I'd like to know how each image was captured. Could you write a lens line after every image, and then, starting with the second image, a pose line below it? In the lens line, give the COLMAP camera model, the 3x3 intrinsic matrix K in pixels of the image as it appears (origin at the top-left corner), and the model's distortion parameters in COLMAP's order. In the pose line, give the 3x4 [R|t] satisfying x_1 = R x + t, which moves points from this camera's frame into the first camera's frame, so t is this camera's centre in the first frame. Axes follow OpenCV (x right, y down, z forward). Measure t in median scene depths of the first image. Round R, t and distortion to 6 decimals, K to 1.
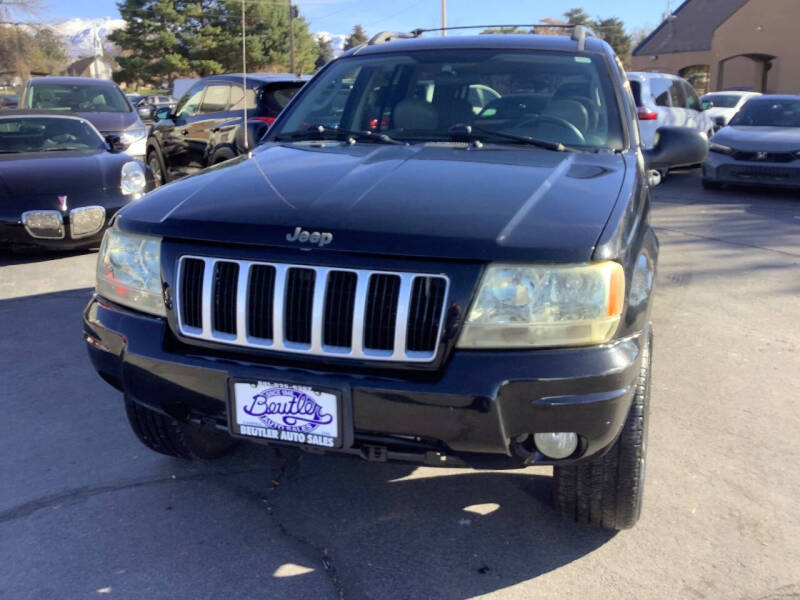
lens RADIAL K [[734.0, 0, 400.0], [0, 734.0, 300.0], [0, 0, 1]] dist [0.107119, -0.236569]
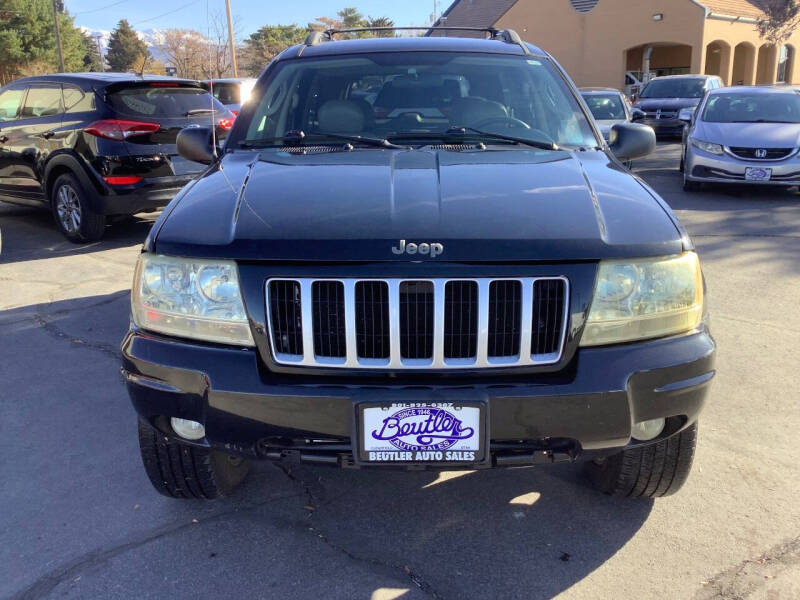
lens RADIAL K [[724.0, 0, 394.5], [0, 724.0, 295.6], [0, 0, 1]] dist [0.103749, -0.187017]
pose [[0.956904, -0.087942, 0.276769, -0.425583], [0.087437, 0.996069, 0.014191, -0.040679], [-0.276929, 0.010621, 0.960832, 0.092686]]
